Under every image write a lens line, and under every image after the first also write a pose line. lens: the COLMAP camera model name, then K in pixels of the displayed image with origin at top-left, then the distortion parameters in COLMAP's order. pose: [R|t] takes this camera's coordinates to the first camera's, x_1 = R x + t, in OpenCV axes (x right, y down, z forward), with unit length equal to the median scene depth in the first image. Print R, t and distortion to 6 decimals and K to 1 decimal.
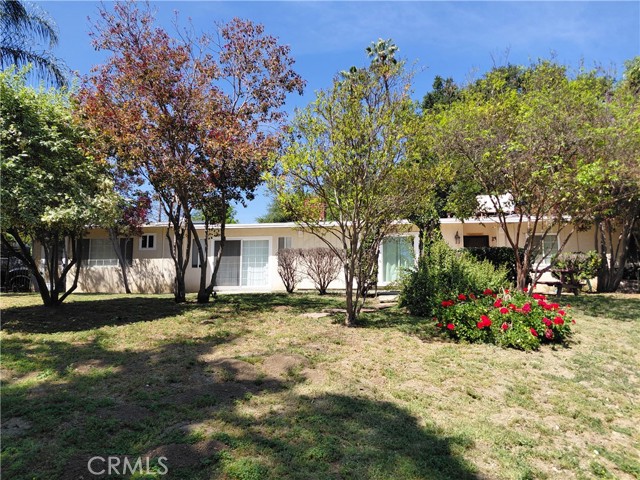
lens RADIAL K [[472.4, 0, 330.0], [0, 472.4, 238.0], [0, 0, 1]] dist [0.062265, -0.122541]
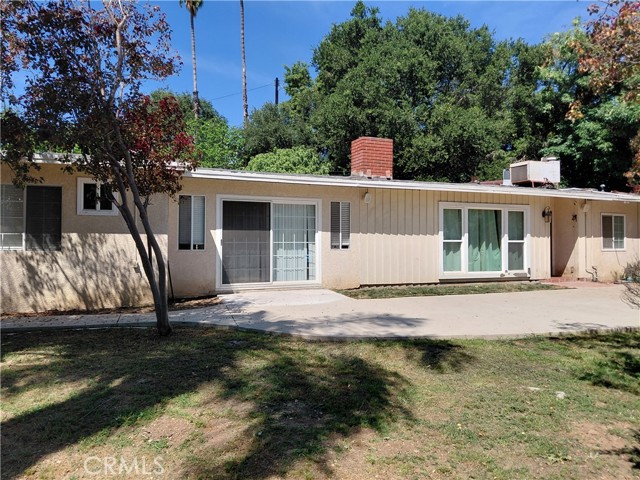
lens RADIAL K [[472.2, 0, 320.0], [0, 472.2, 240.0], [0, 0, 1]] dist [0.063999, -0.127808]
pose [[0.858514, 0.007084, 0.512741, -1.126116], [-0.067993, 0.992648, 0.100131, -0.031411], [-0.508262, -0.120826, 0.852684, 1.242902]]
